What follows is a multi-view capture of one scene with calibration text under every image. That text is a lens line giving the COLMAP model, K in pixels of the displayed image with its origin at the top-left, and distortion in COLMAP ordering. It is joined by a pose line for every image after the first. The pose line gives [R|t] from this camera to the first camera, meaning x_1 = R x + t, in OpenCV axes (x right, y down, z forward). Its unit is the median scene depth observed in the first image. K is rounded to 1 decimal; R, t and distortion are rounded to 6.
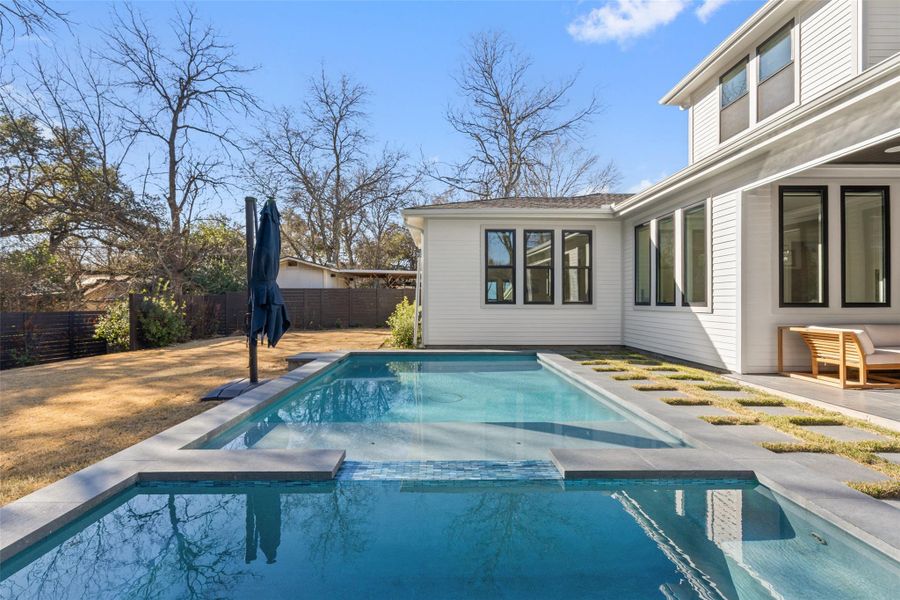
lens RADIAL K [[419.2, 0, 447.4], [0, 419.2, 300.9], [0, 0, 1]] dist [-0.004651, -0.000633]
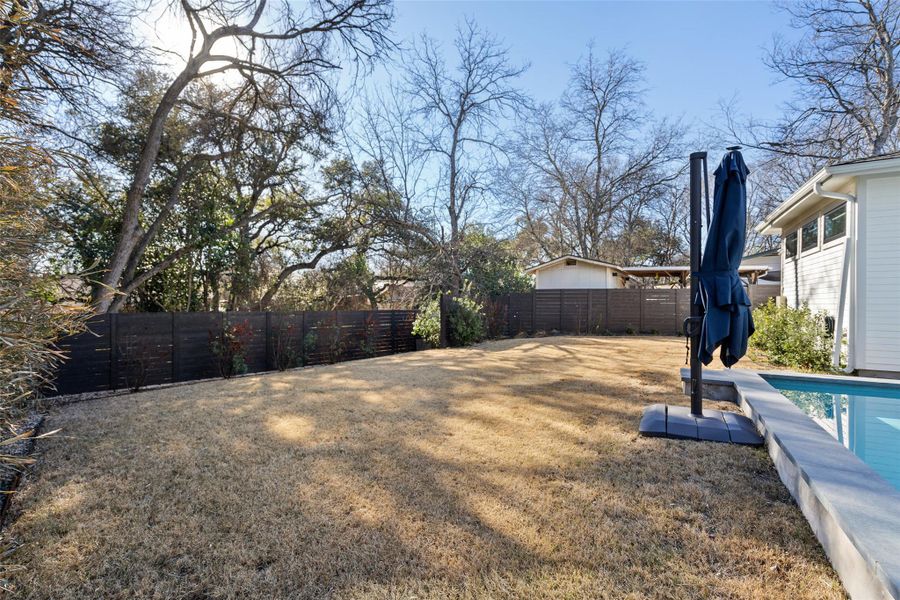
lens RADIAL K [[419.2, 0, 447.6], [0, 419.2, 301.0], [0, 0, 1]] dist [-0.004651, -0.000633]
pose [[0.869067, 0.005606, -0.494663, -0.129795], [-0.008426, 0.999958, -0.003471, 0.002020], [0.494623, 0.007184, 0.869078, 0.050191]]
